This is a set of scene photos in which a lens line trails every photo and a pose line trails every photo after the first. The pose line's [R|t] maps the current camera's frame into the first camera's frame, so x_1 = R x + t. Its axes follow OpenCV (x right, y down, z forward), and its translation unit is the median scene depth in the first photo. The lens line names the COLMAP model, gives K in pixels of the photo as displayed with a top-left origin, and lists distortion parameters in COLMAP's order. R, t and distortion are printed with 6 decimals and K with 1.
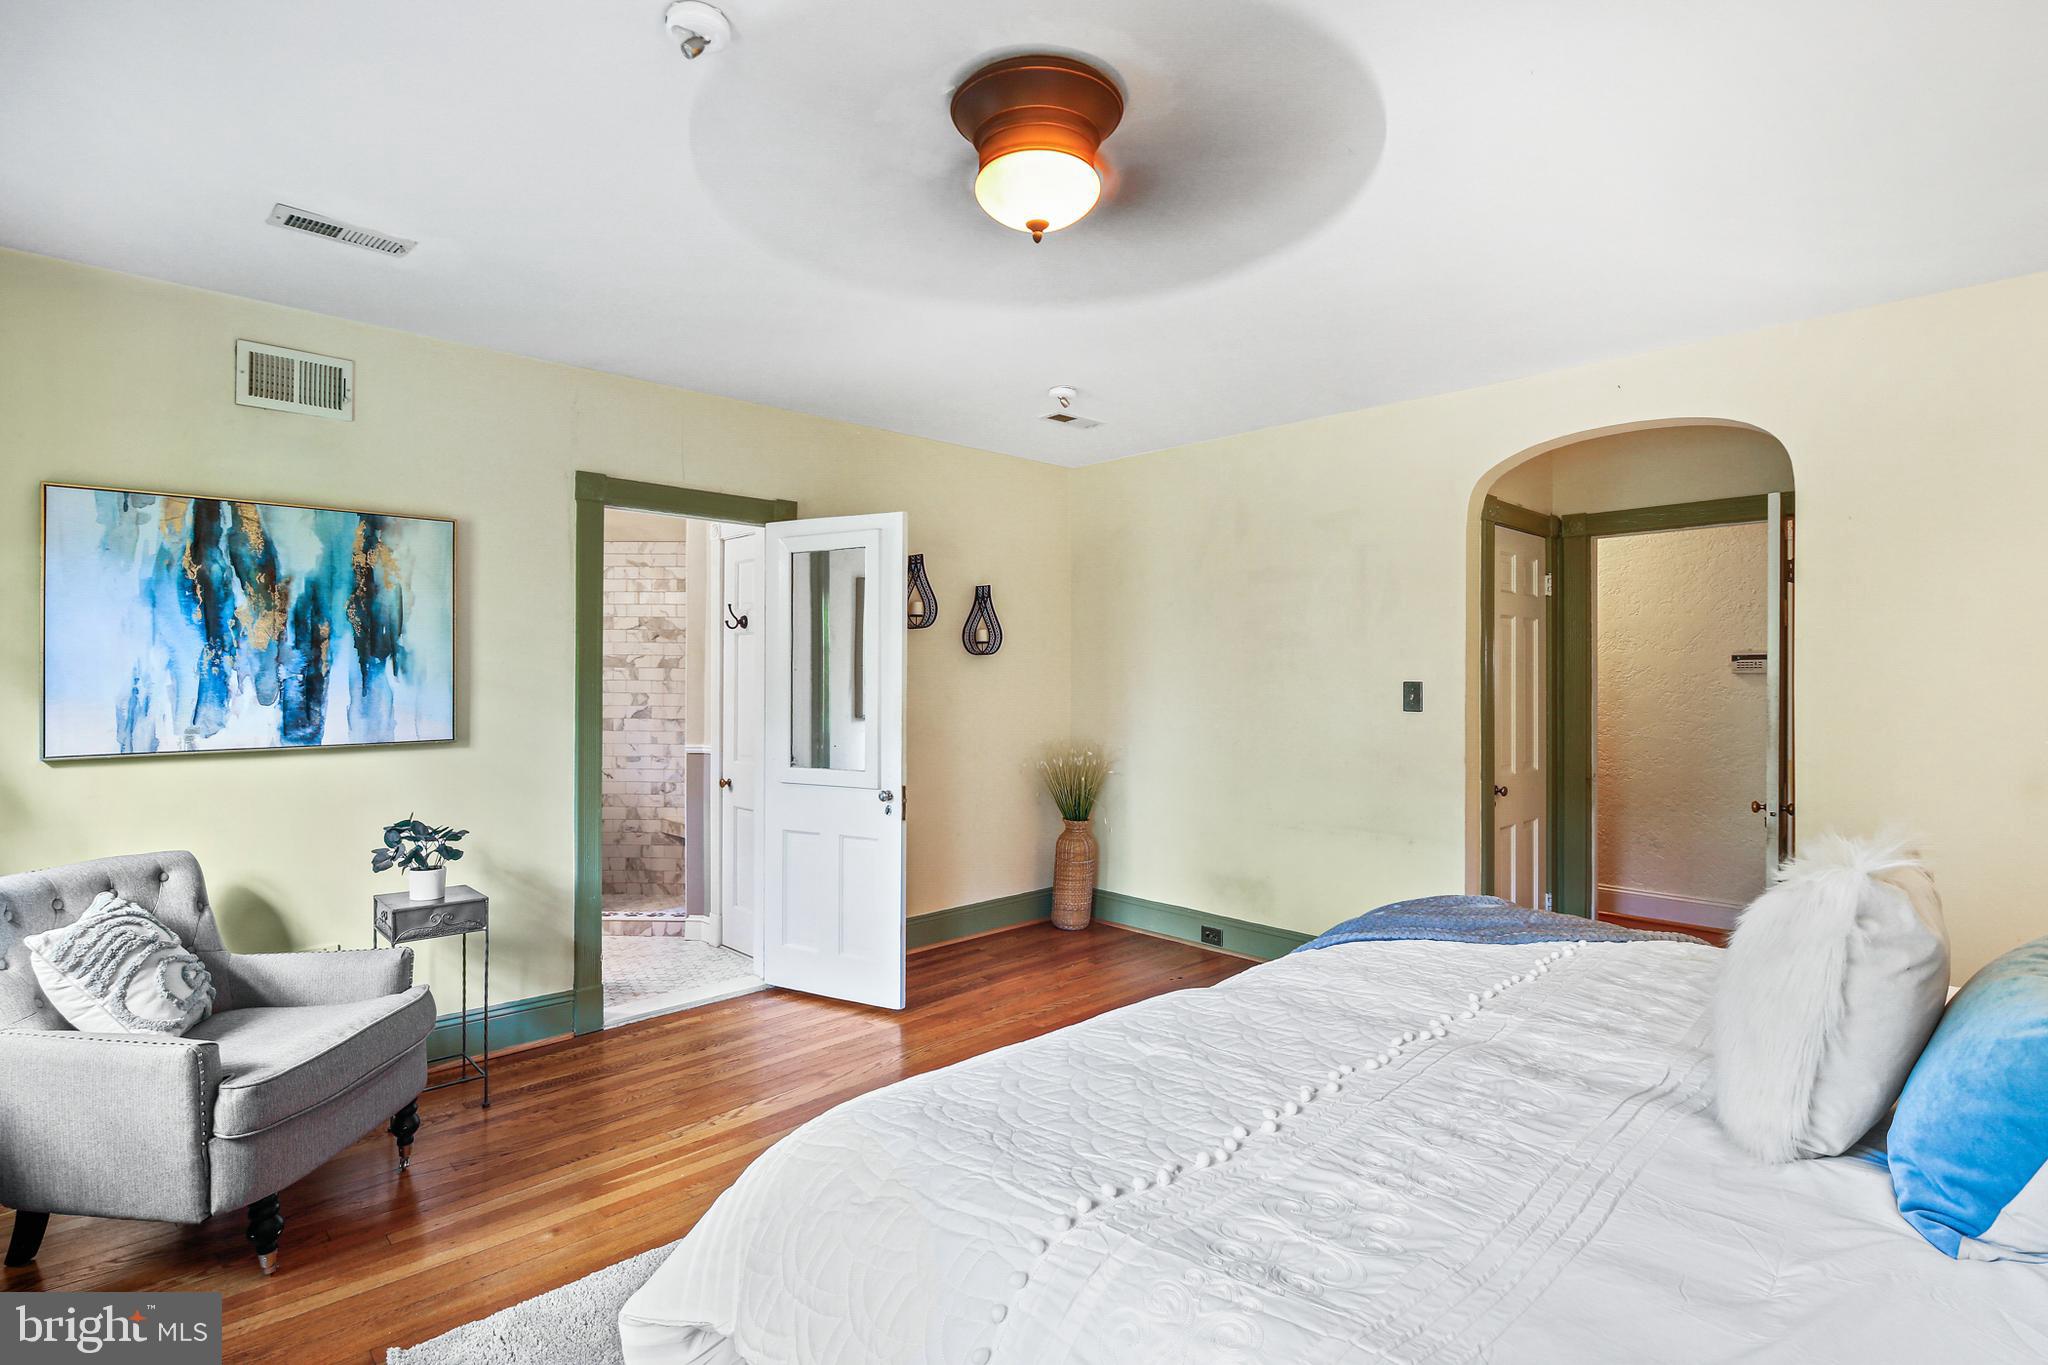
lens RADIAL K [[992.0, 0, 1019.9], [0, 992.0, 667.0], [0, 0, 1]] dist [0.003974, -0.001395]
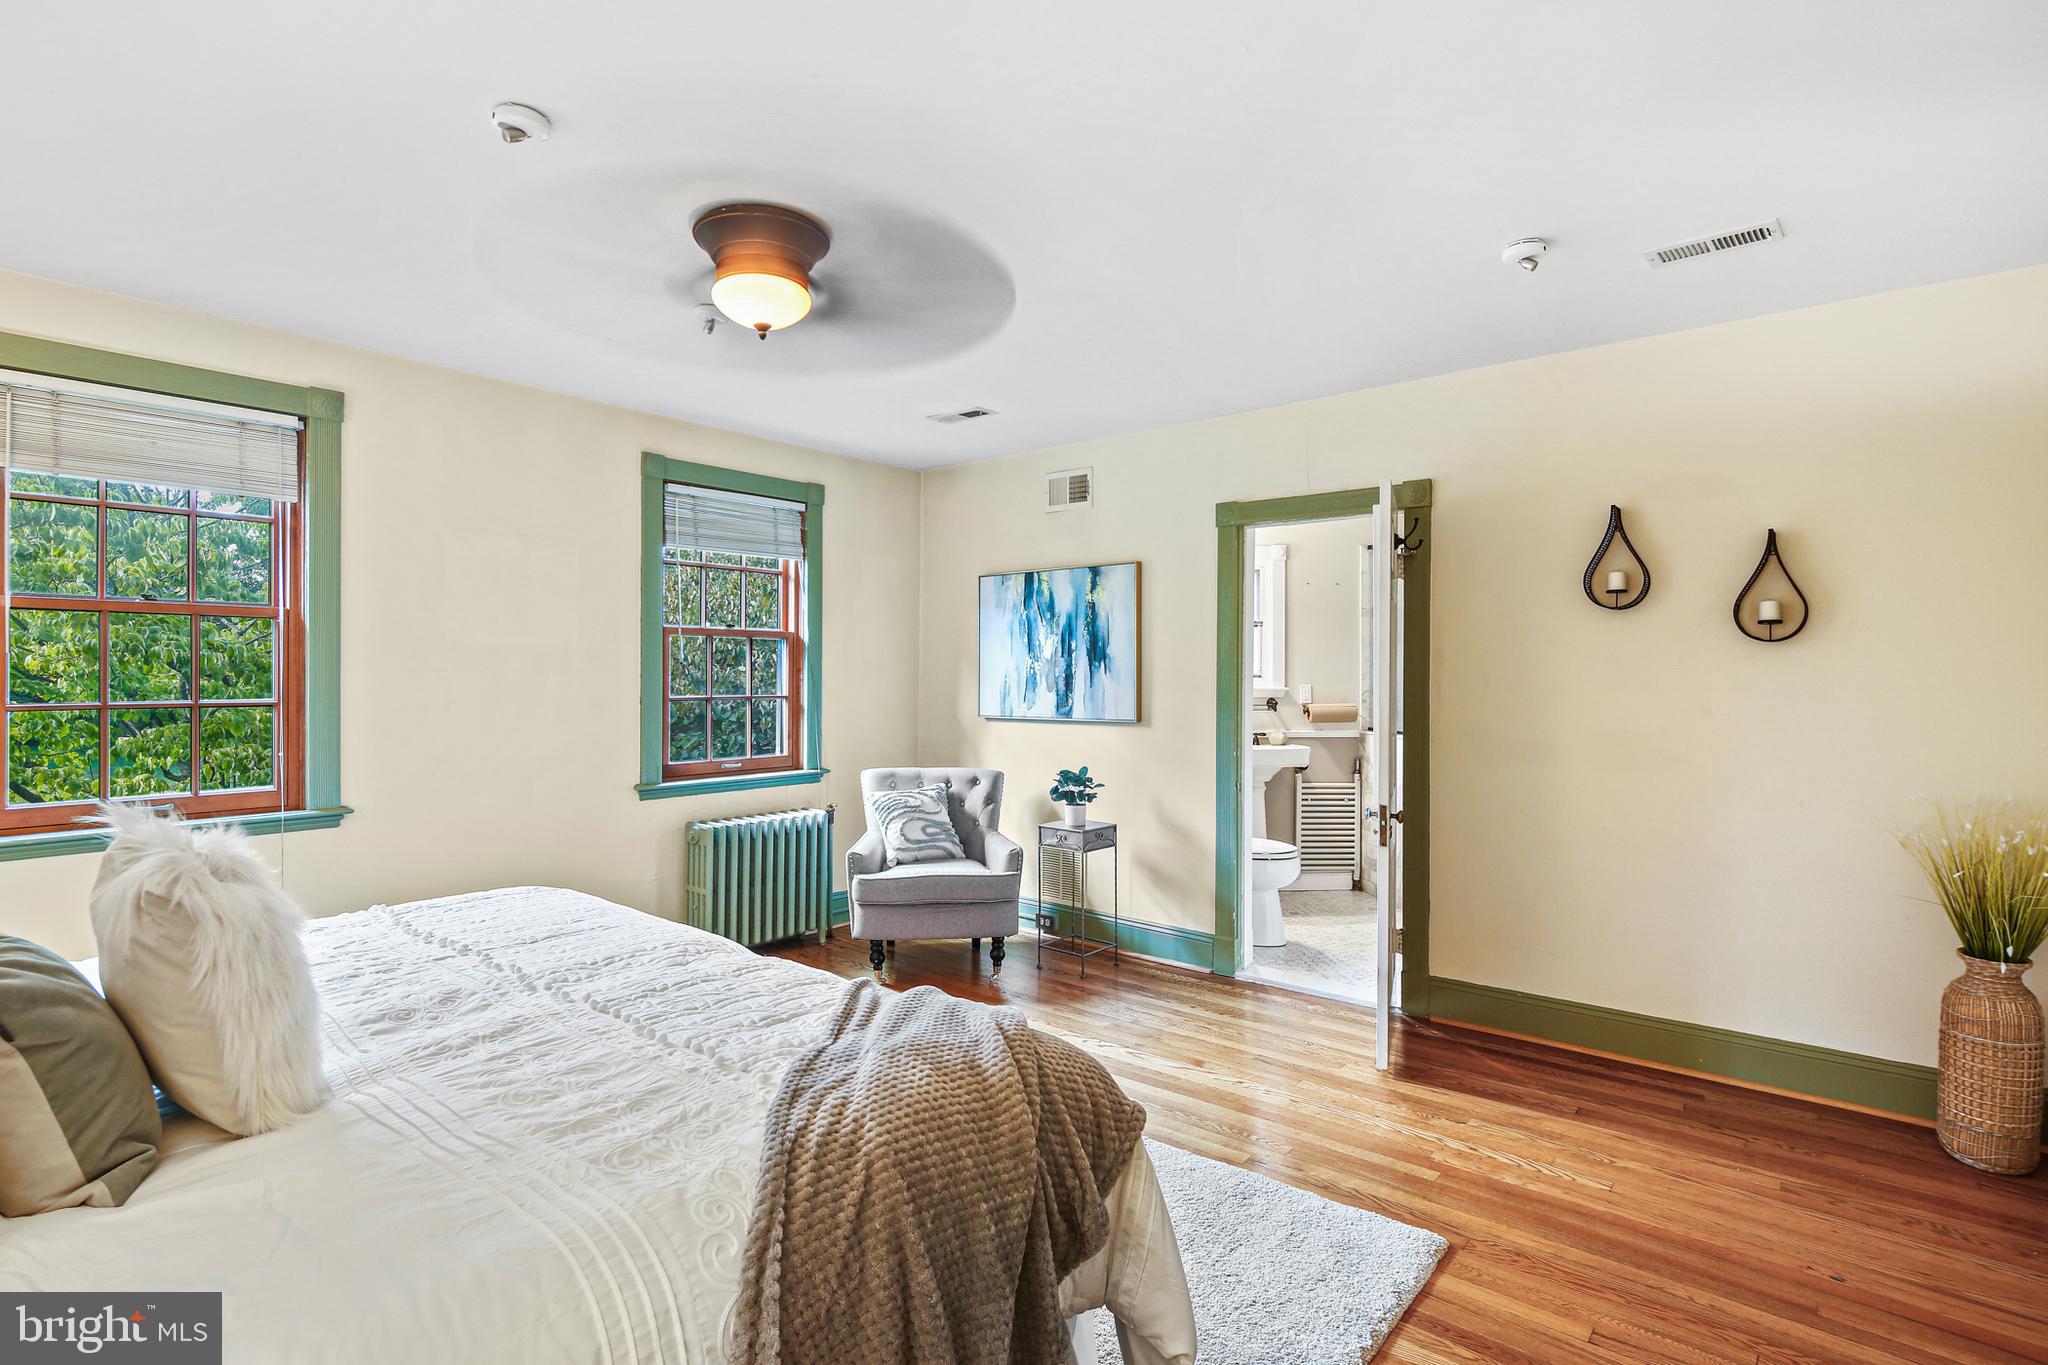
lens RADIAL K [[992.0, 0, 1019.9], [0, 992.0, 667.0], [0, 0, 1]] dist [0.003974, -0.001395]
pose [[0.119429, -0.003881, -0.992835, 0.822681], [0.009776, 0.999948, -0.002732, 0.000659], [0.992795, -0.009380, 0.119461, 0.713418]]
